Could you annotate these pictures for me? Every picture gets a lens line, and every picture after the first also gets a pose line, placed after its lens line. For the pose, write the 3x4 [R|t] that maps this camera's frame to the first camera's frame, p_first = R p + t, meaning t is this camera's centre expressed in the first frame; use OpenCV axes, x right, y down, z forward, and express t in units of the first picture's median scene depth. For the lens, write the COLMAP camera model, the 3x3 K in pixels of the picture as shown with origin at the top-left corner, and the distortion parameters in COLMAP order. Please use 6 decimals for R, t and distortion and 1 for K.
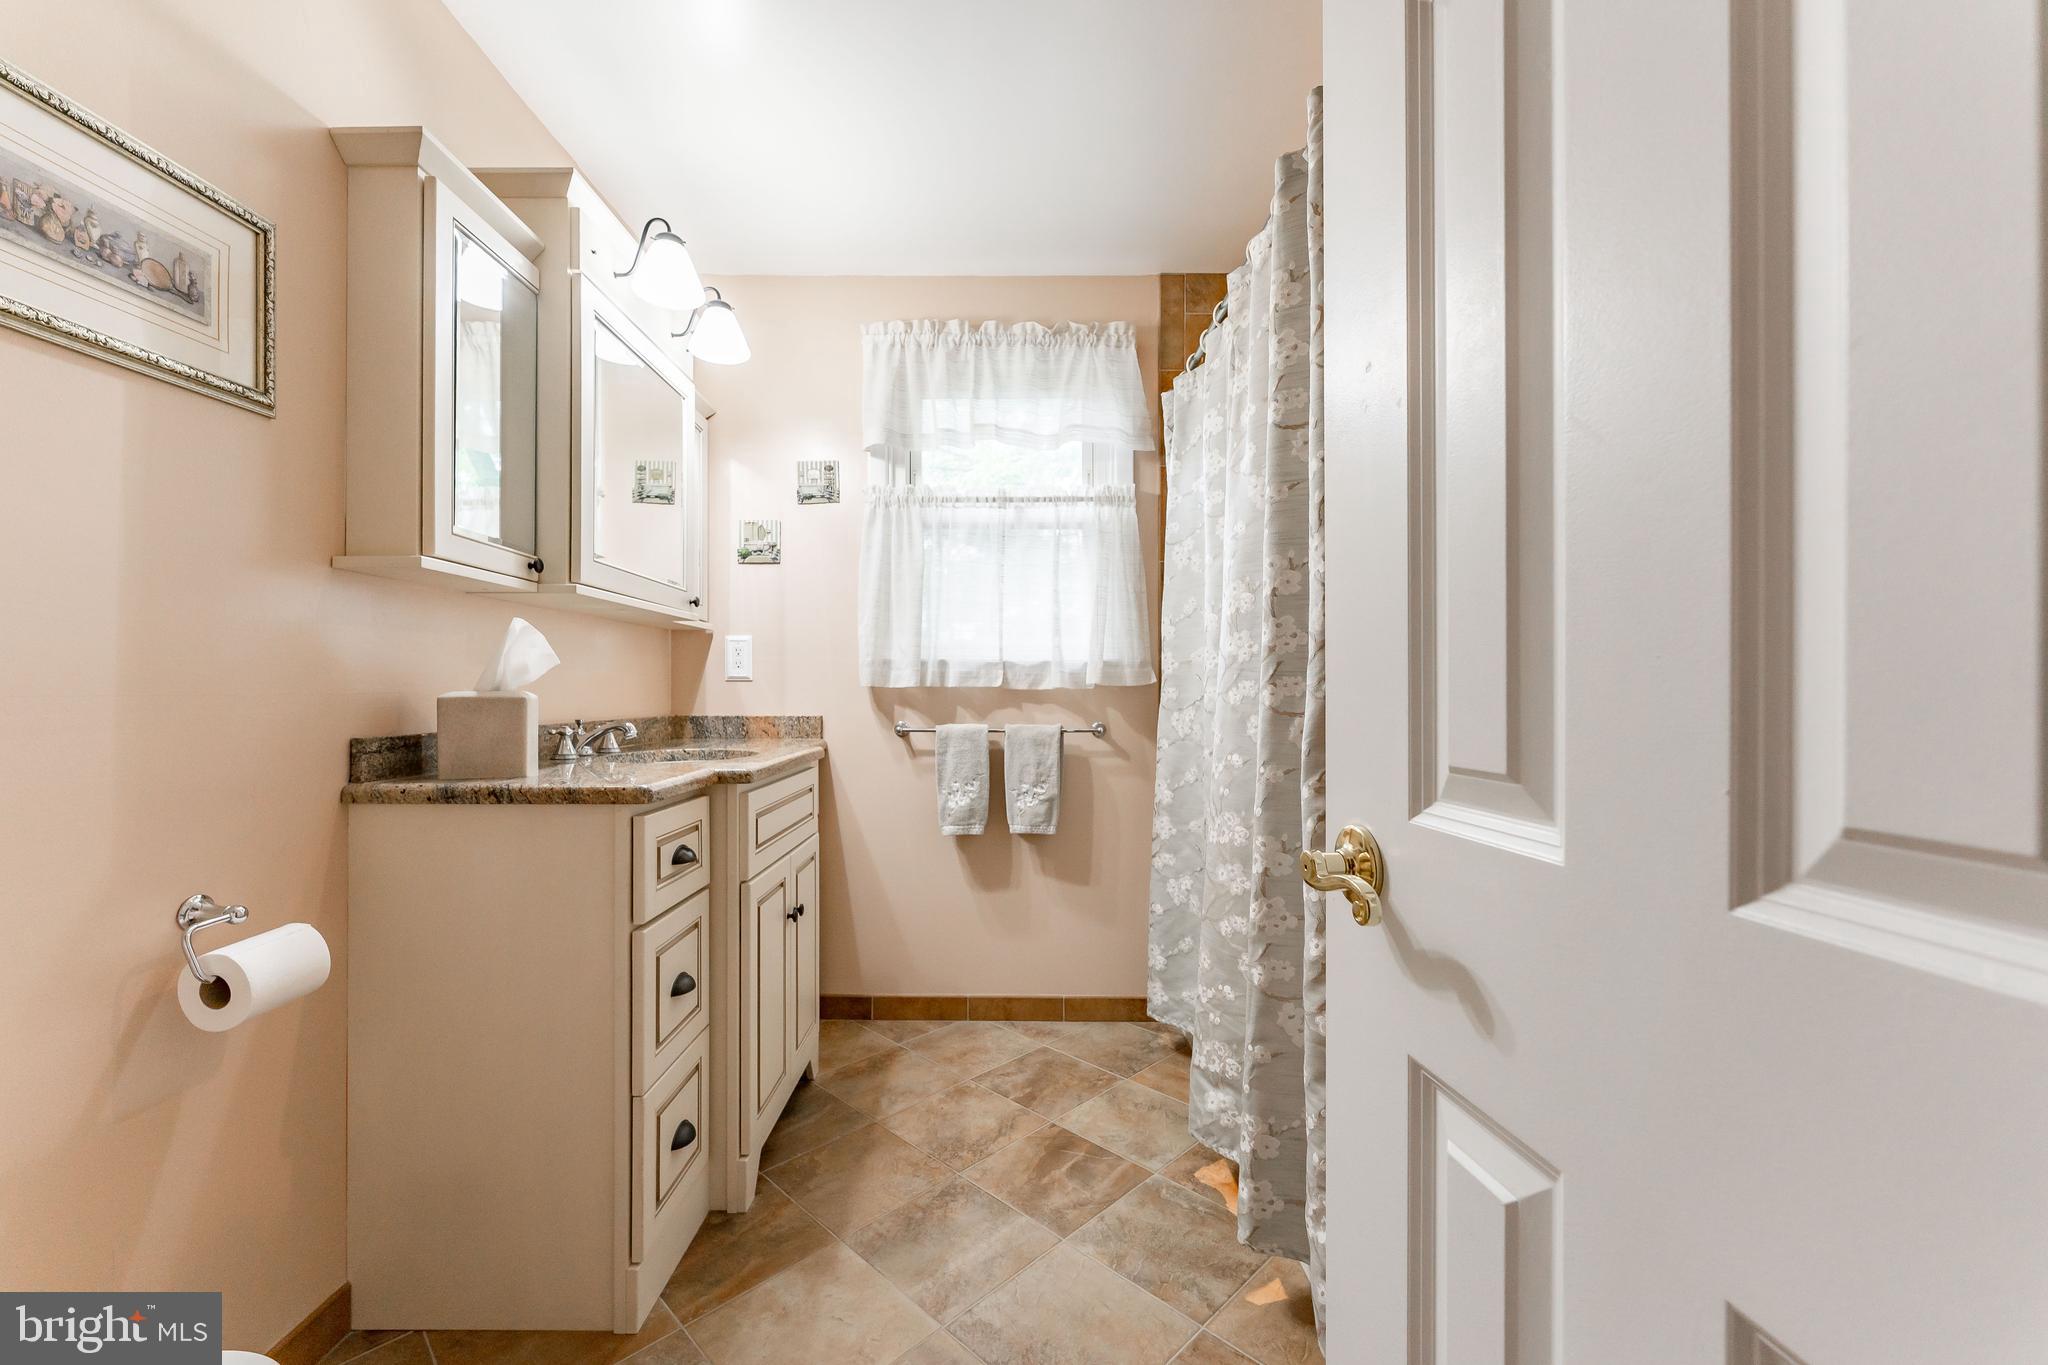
lens RADIAL K [[843.6, 0, 994.4], [0, 843.6, 674.3], [0, 0, 1]] dist [-0.001635, -0.000490]
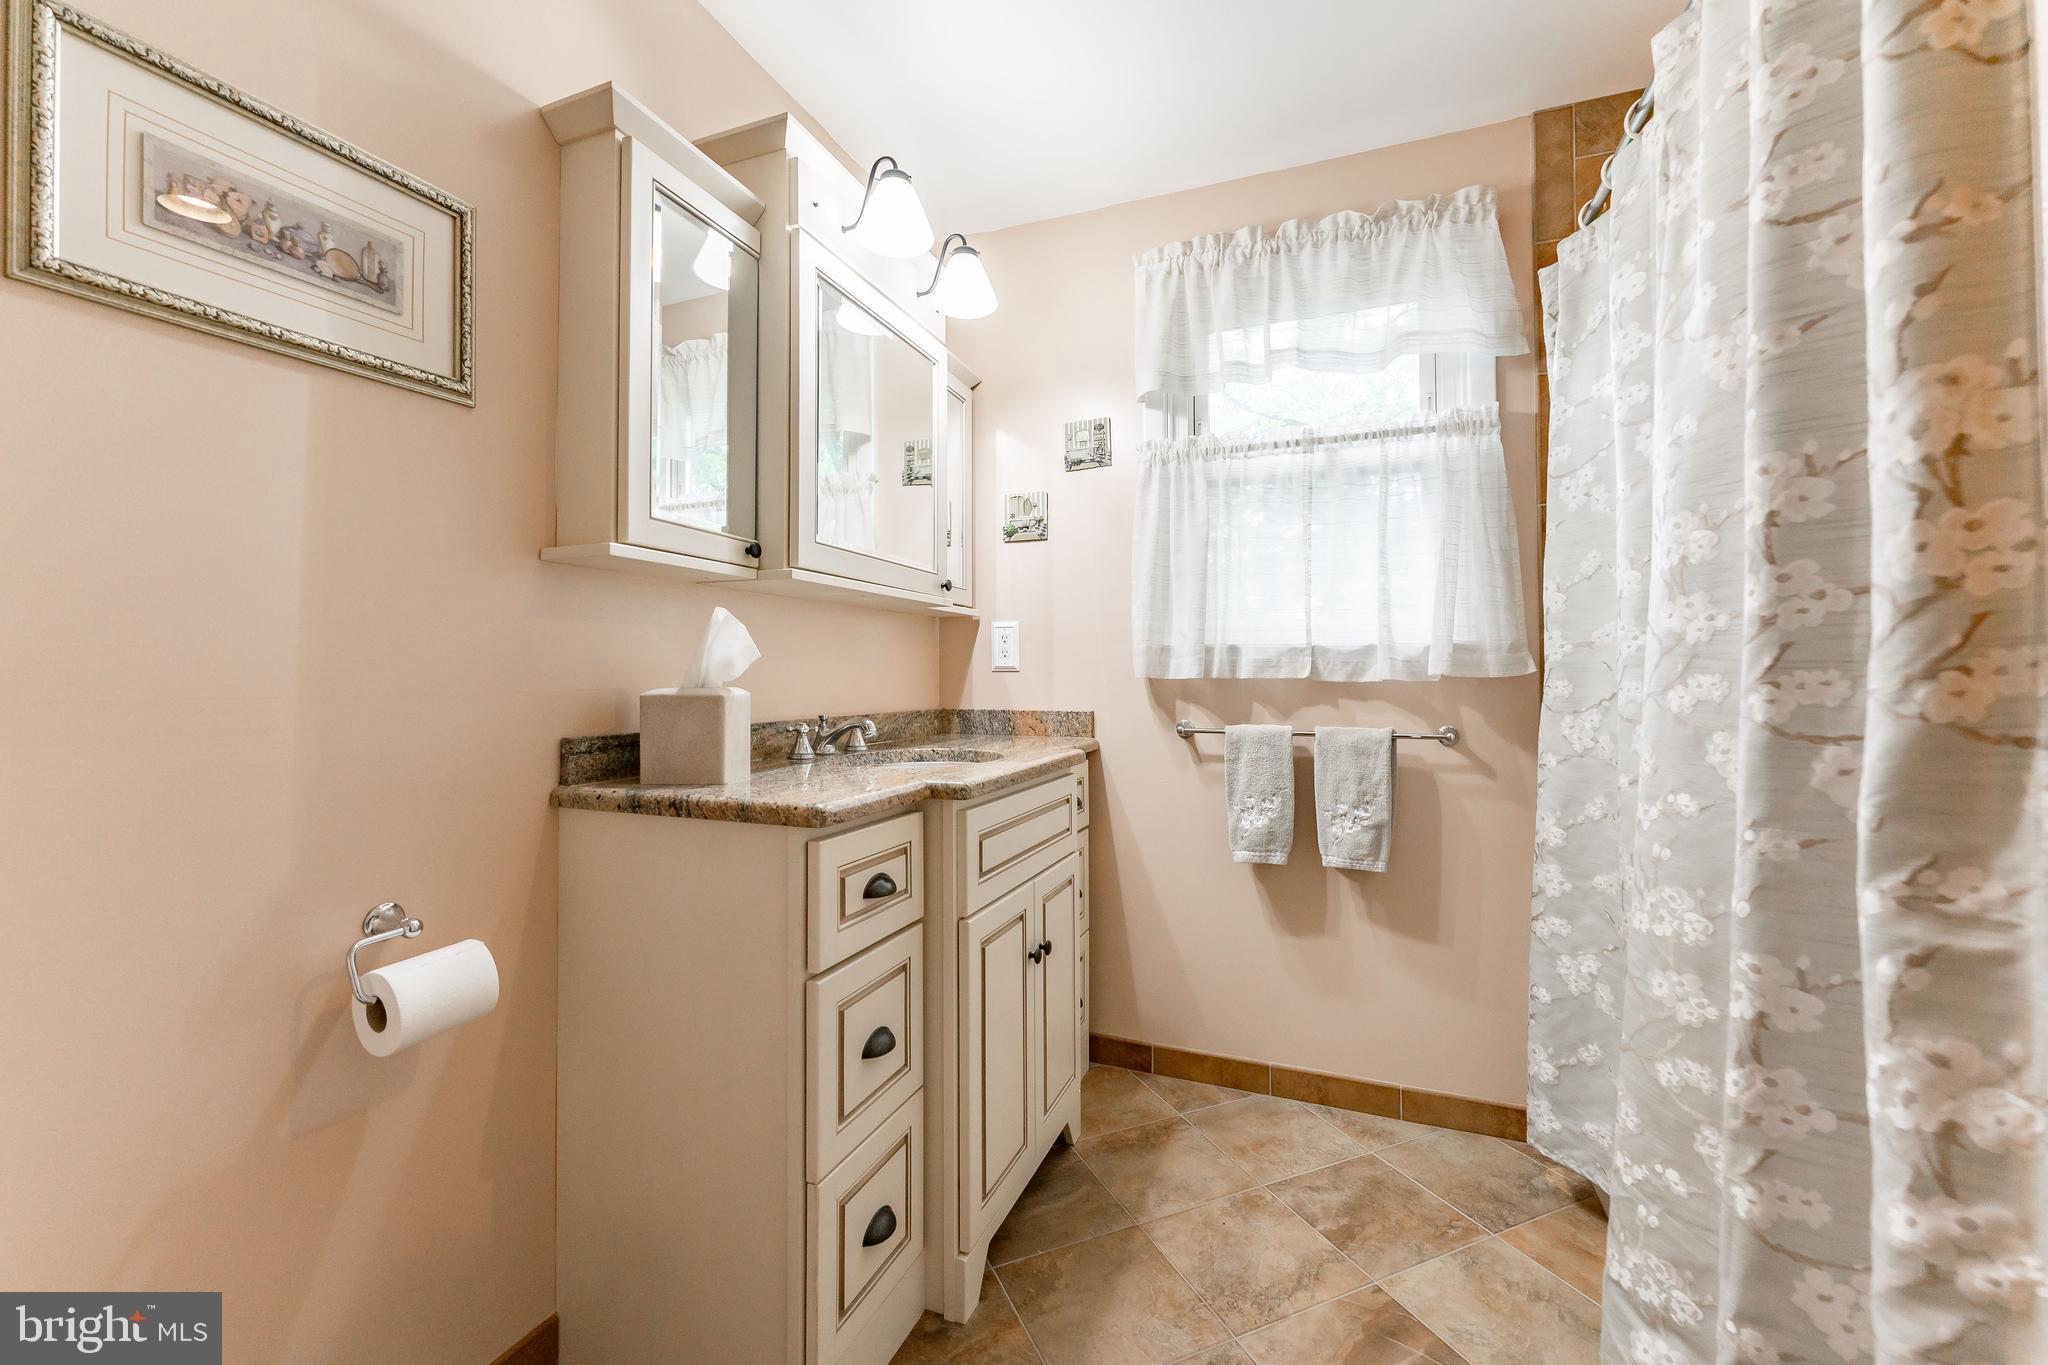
lens RADIAL K [[829.4, 0, 1024.2], [0, 829.4, 651.7], [0, 0, 1]] dist [-0.001935, -0.000918]
pose [[0.933373, -0.011235, -0.358732, 0.044762], [0.008358, 0.999919, -0.009570, -0.005775], [0.358811, 0.005934, 0.933391, 0.214655]]
